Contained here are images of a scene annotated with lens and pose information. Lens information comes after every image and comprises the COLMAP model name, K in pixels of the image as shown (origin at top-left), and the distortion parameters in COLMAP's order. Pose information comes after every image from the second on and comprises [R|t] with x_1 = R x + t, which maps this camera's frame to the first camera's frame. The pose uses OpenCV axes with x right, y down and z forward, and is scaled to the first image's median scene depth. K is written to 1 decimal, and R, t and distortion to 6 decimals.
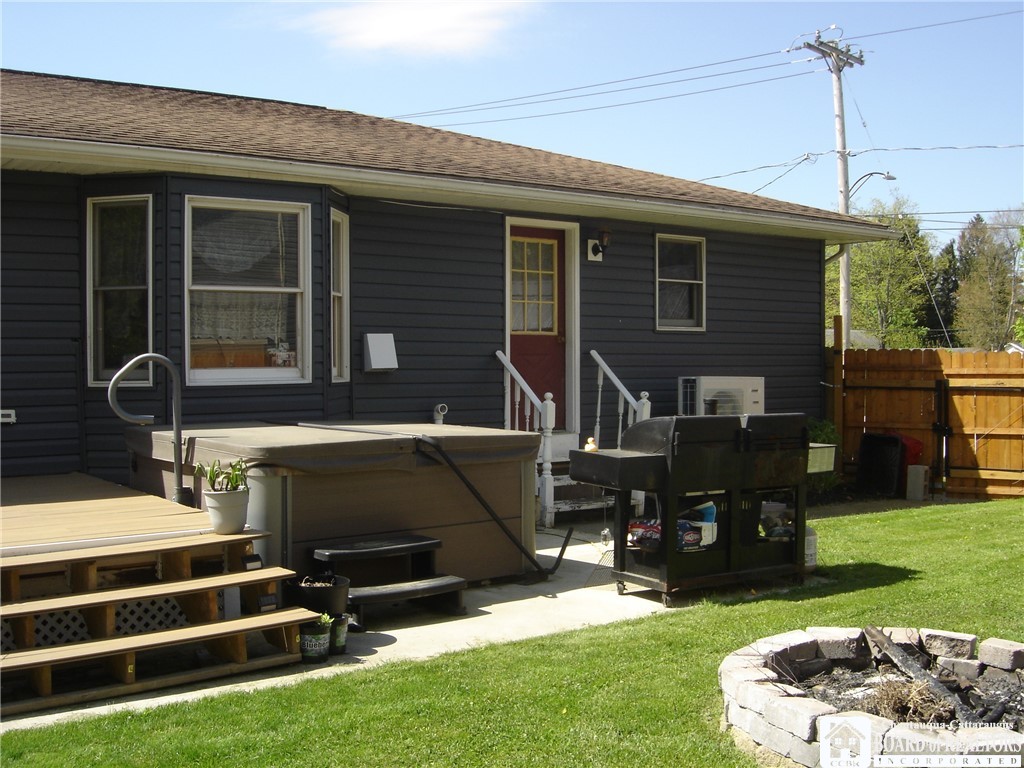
lens RADIAL K [[1134.7, 0, 511.1], [0, 1134.7, 384.2], [0, 0, 1]] dist [-0.140986, 0.000000]
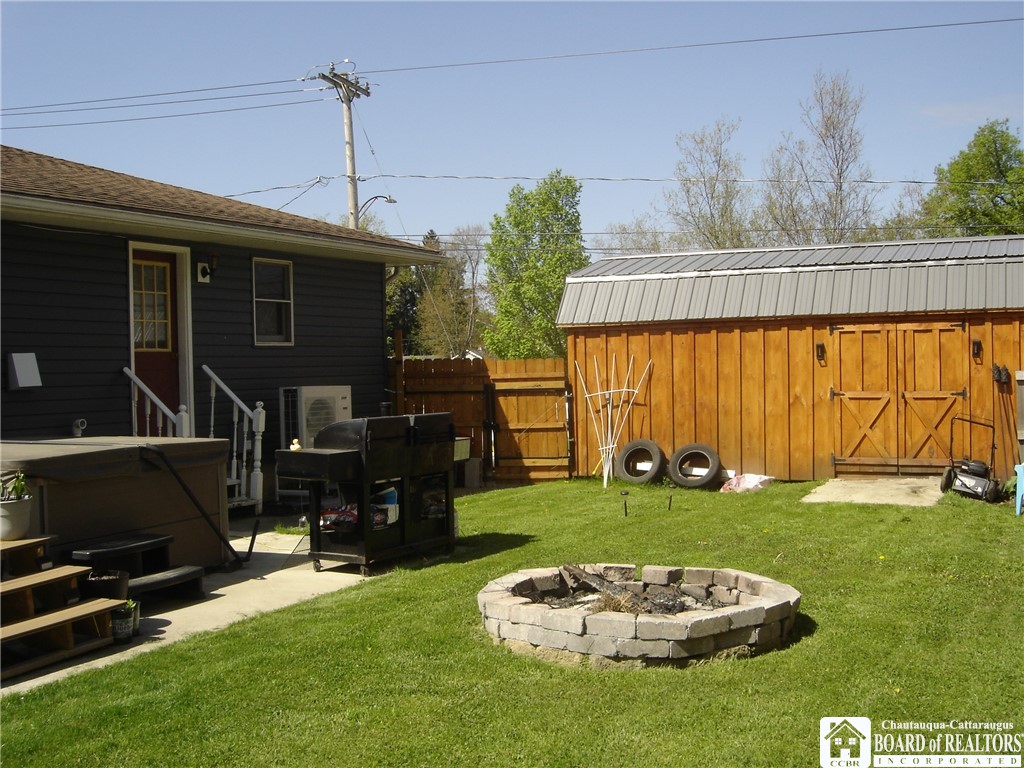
lens RADIAL K [[1134.7, 0, 509.3], [0, 1134.7, 383.5], [0, 0, 1]] dist [-0.140986, 0.000000]
pose [[0.890051, -0.025888, 0.455126, -0.179815], [0.030613, 0.999527, -0.003013, -0.000209], [-0.454833, 0.016615, 0.890422, -0.099660]]
